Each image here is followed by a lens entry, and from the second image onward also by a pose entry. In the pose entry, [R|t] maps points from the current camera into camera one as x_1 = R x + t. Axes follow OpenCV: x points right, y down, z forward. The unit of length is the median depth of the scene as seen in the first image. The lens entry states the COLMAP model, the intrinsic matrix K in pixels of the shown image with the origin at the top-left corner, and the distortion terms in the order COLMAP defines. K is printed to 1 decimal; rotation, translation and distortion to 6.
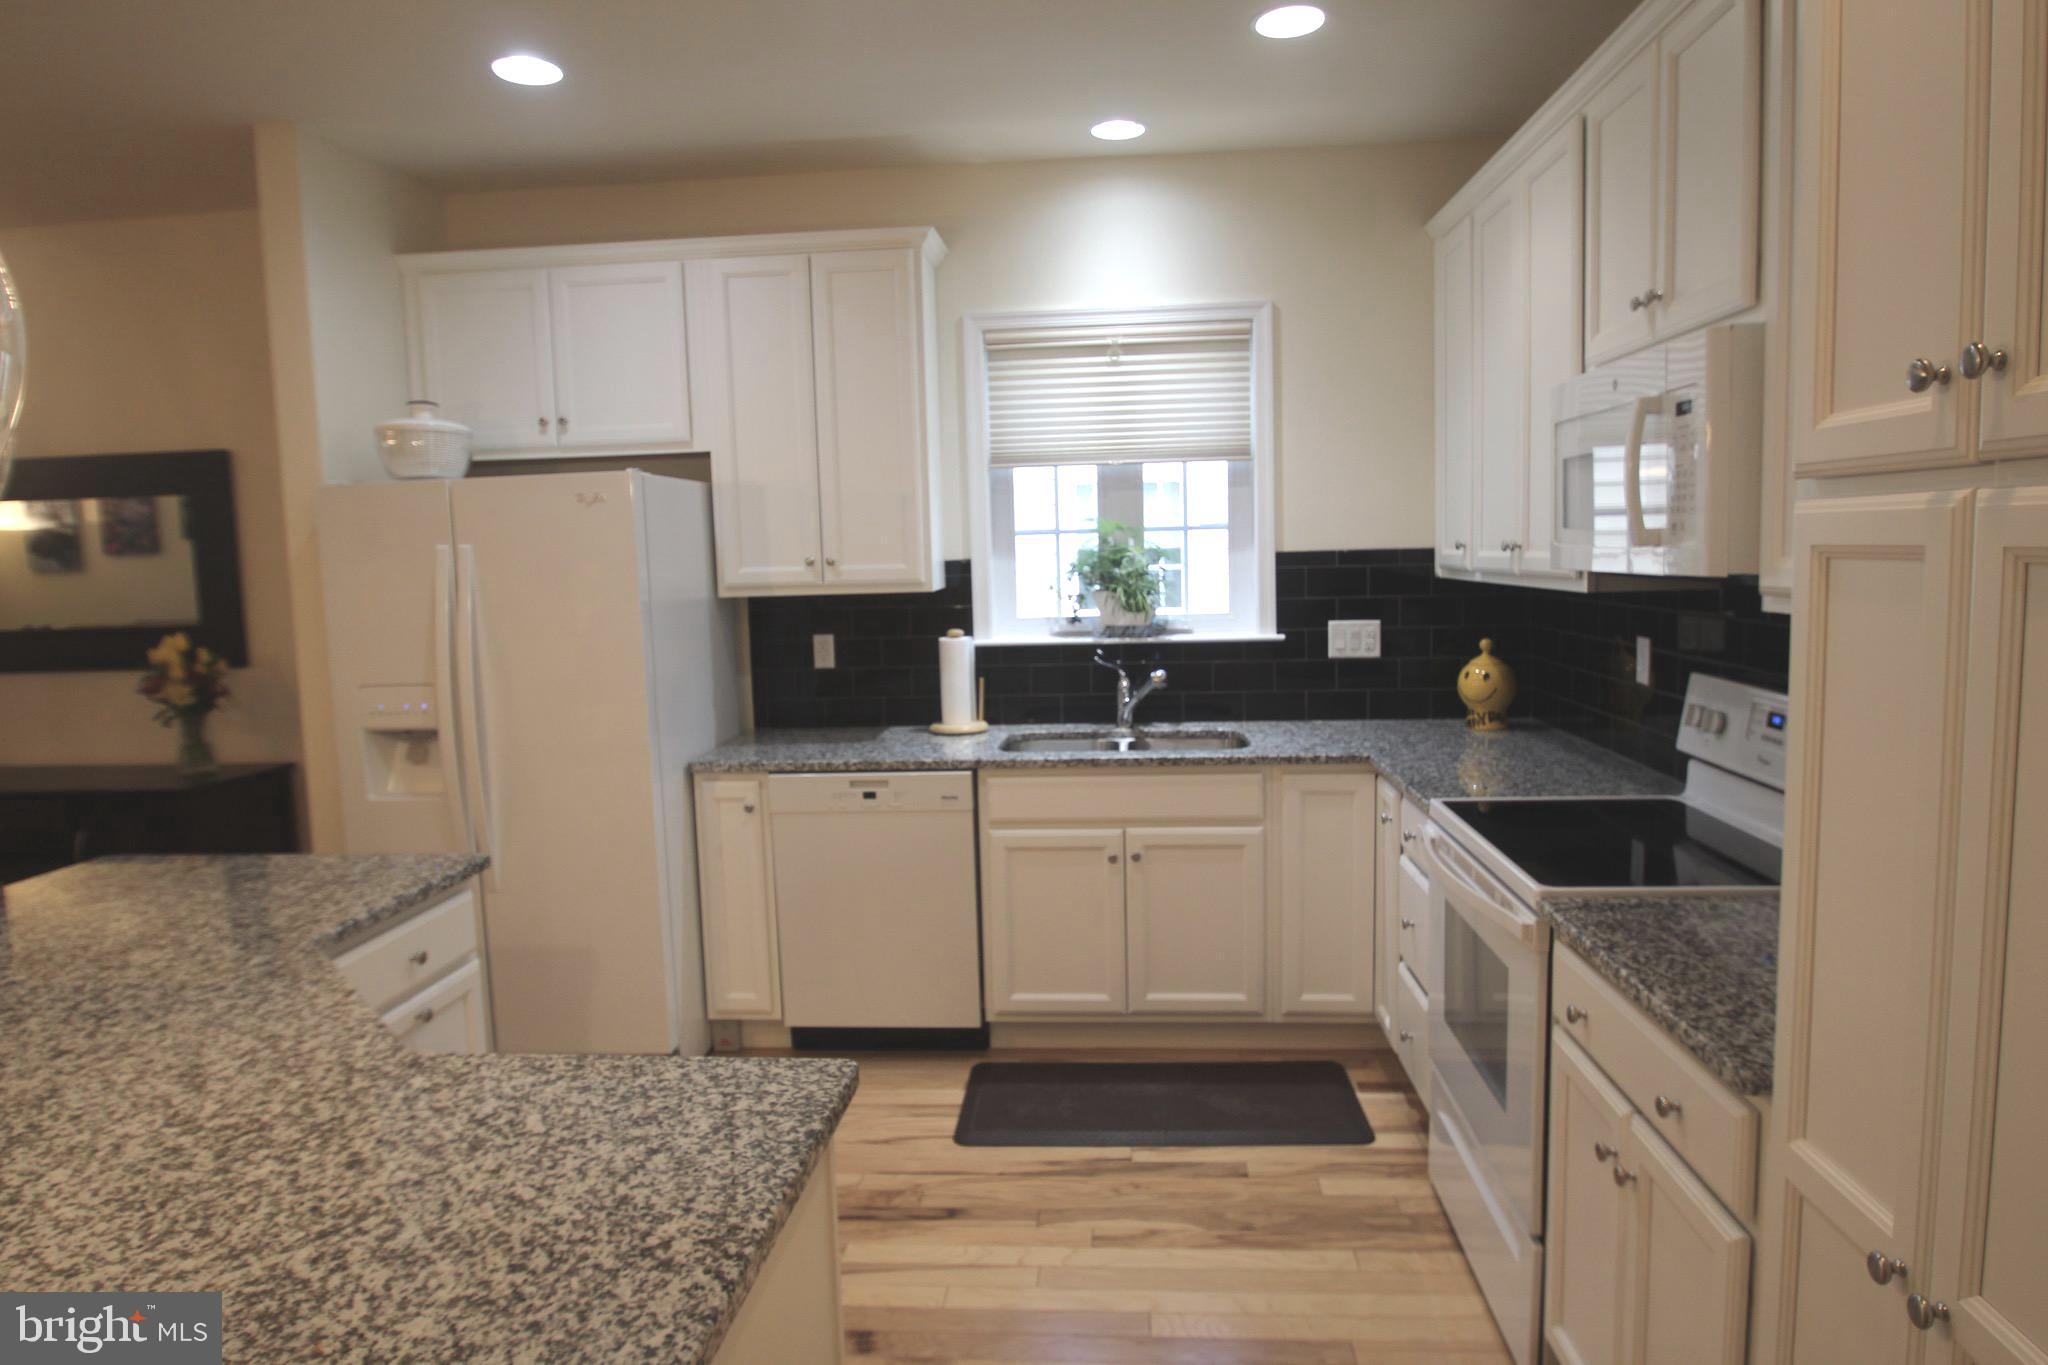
lens RADIAL K [[1242.9, 0, 1023.9], [0, 1242.9, 674.9], [0, 0, 1]] dist [-0.020530, -0.009802]
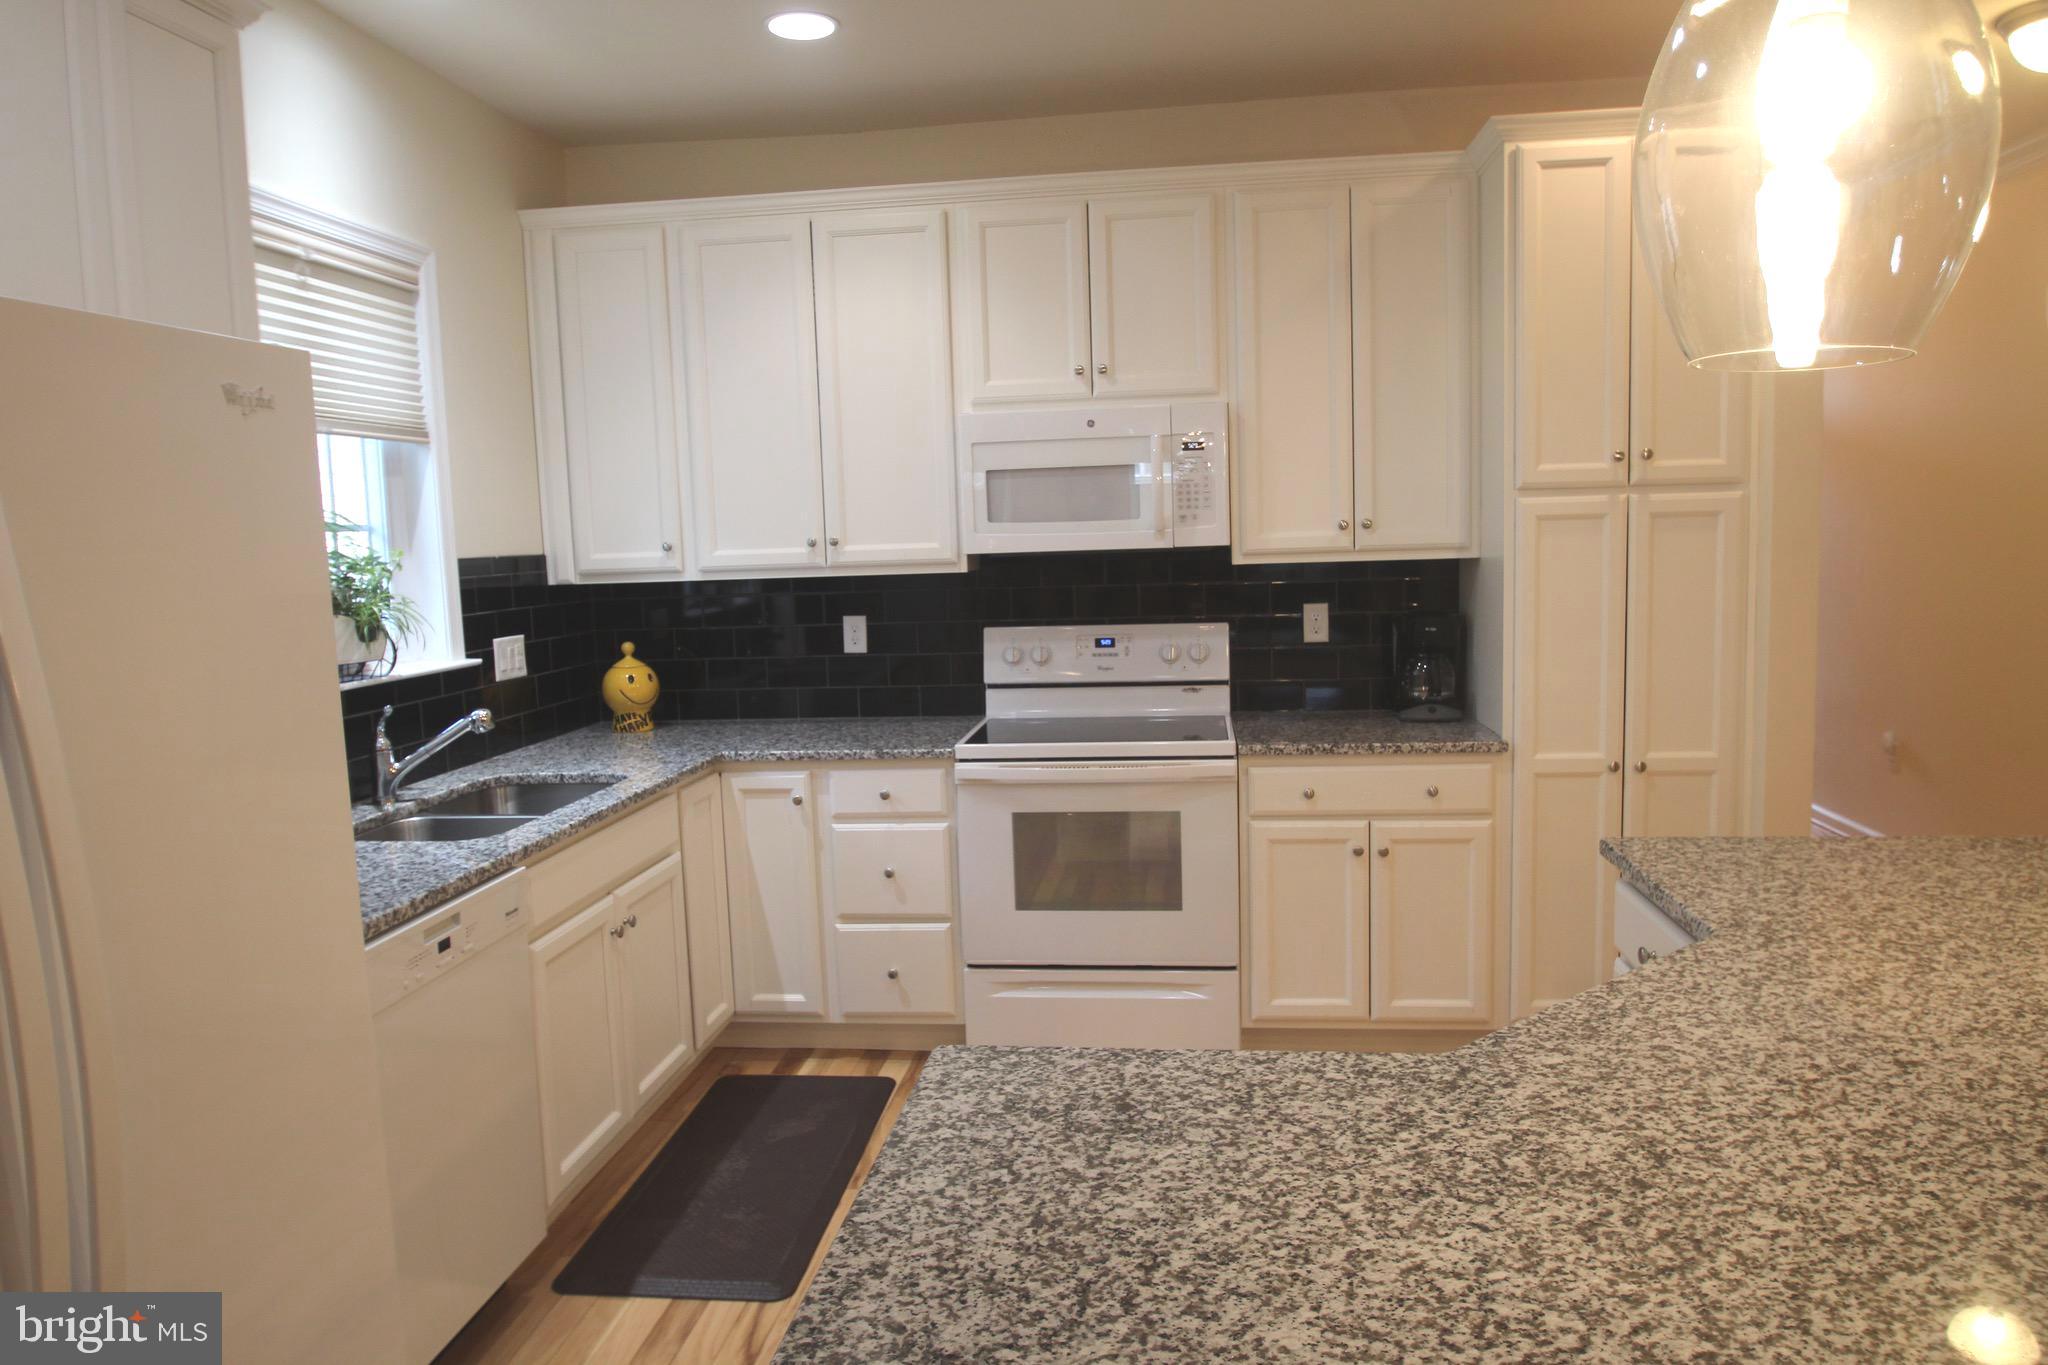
lens RADIAL K [[1337.8, 0, 1025.2], [0, 1337.8, 691.0], [0, 0, 1]] dist [-0.036718, 0.005341]
pose [[0.040381, -0.091950, 0.994945, -0.725875], [0.133803, 0.987286, 0.085812, -0.041551], [-0.990185, 0.129661, 0.052171, 0.653862]]
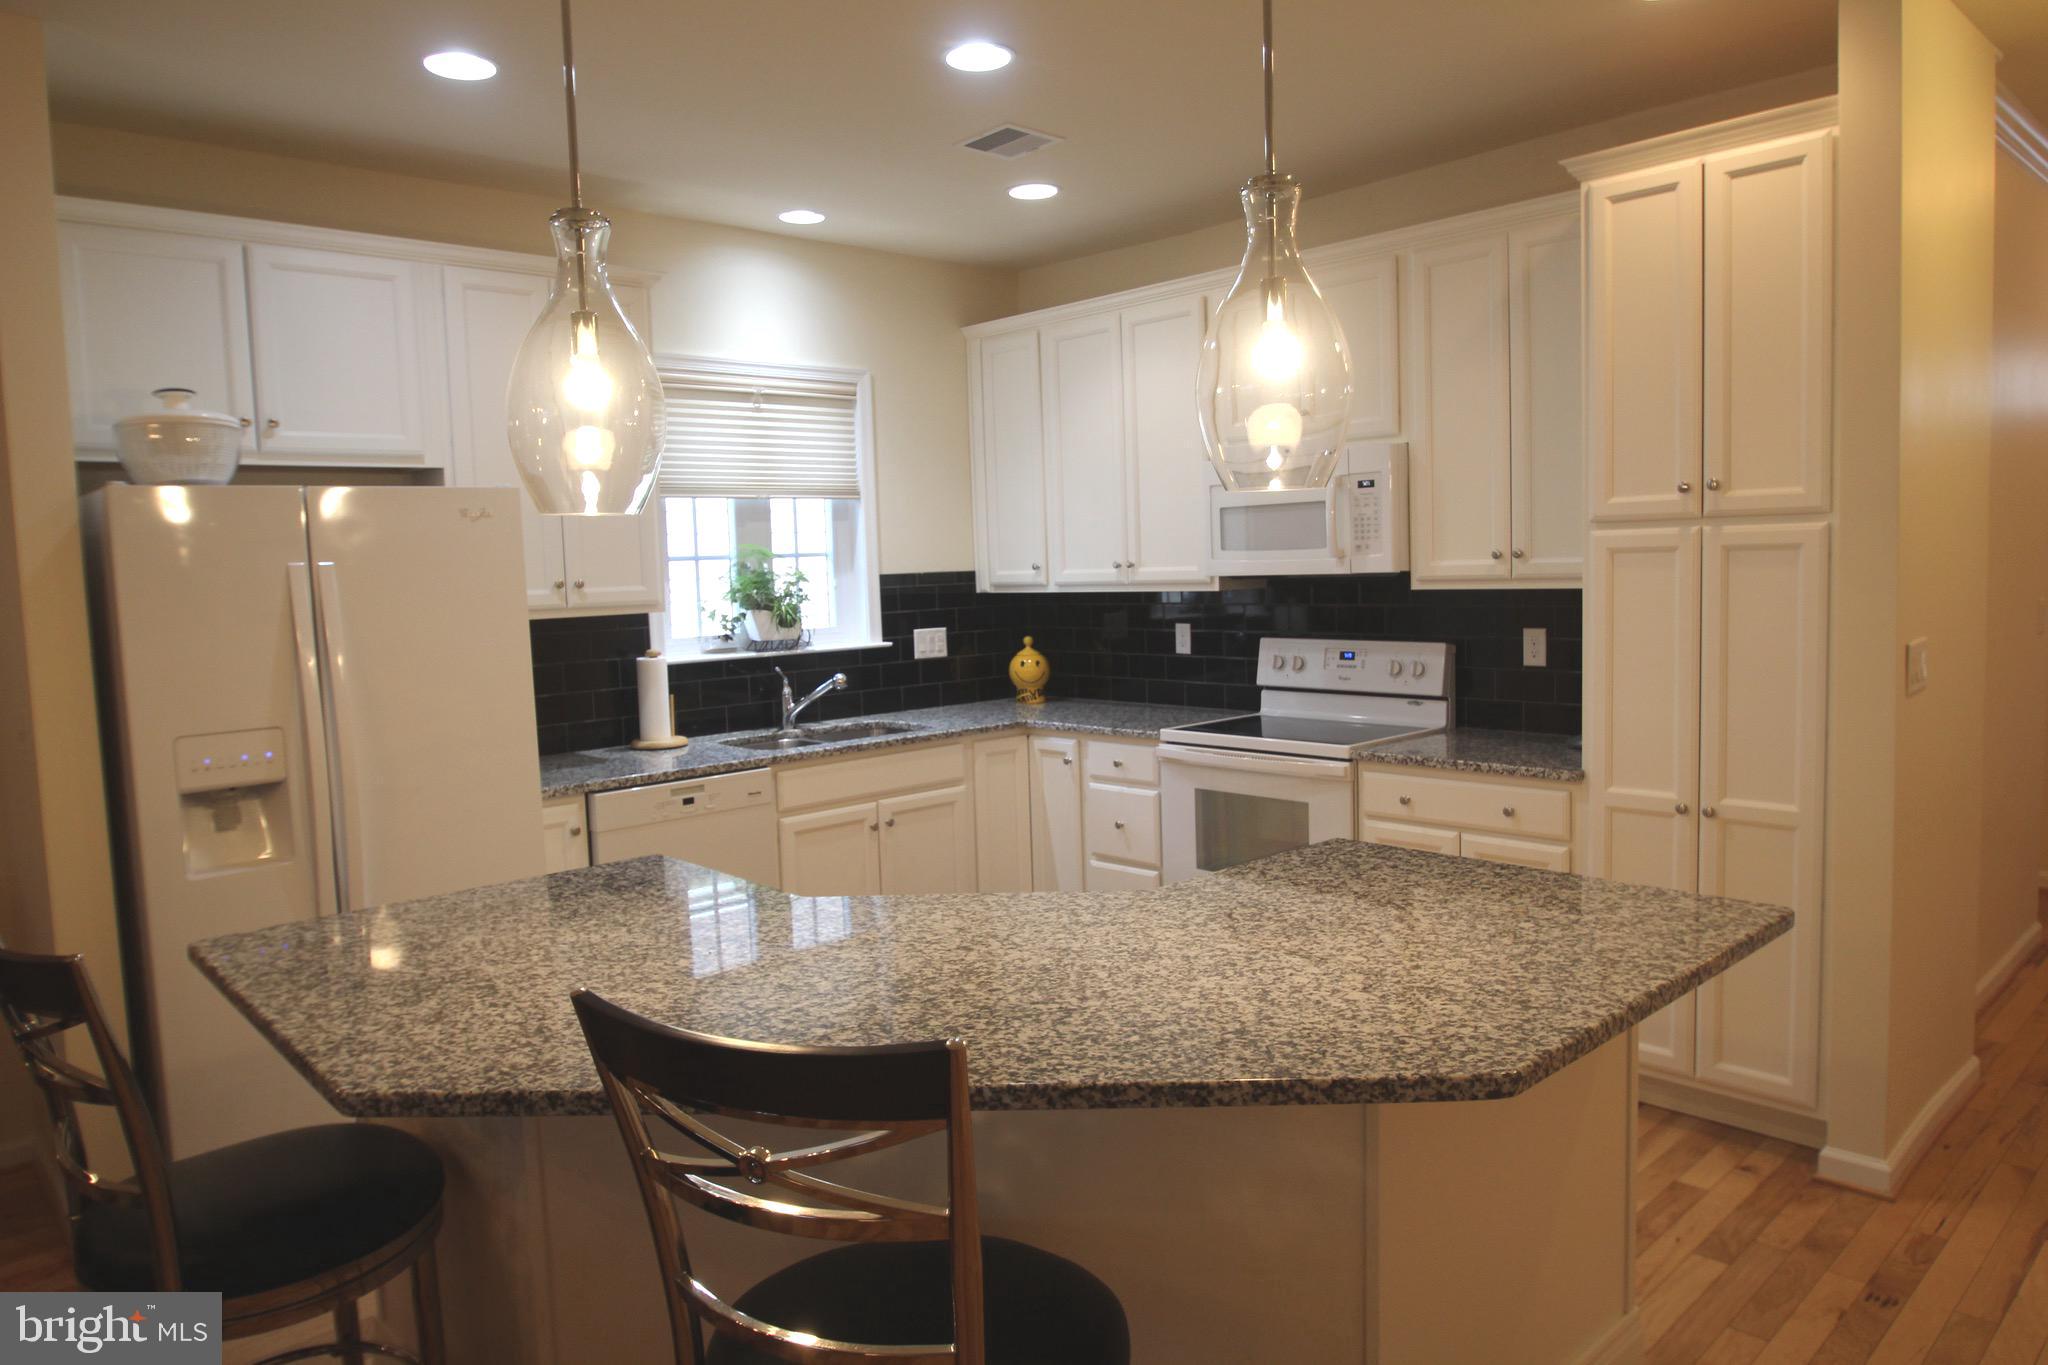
lens RADIAL K [[1337.8, 0, 1017.5], [0, 1337.8, 699.5], [0, 0, 1]] dist [-0.036718, 0.005341]
pose [[0.677520, -0.069822, 0.732183, -0.743720], [0.089769, 0.995891, 0.011903, 0.021676], [-0.730006, 0.057663, 0.681004, 0.013257]]
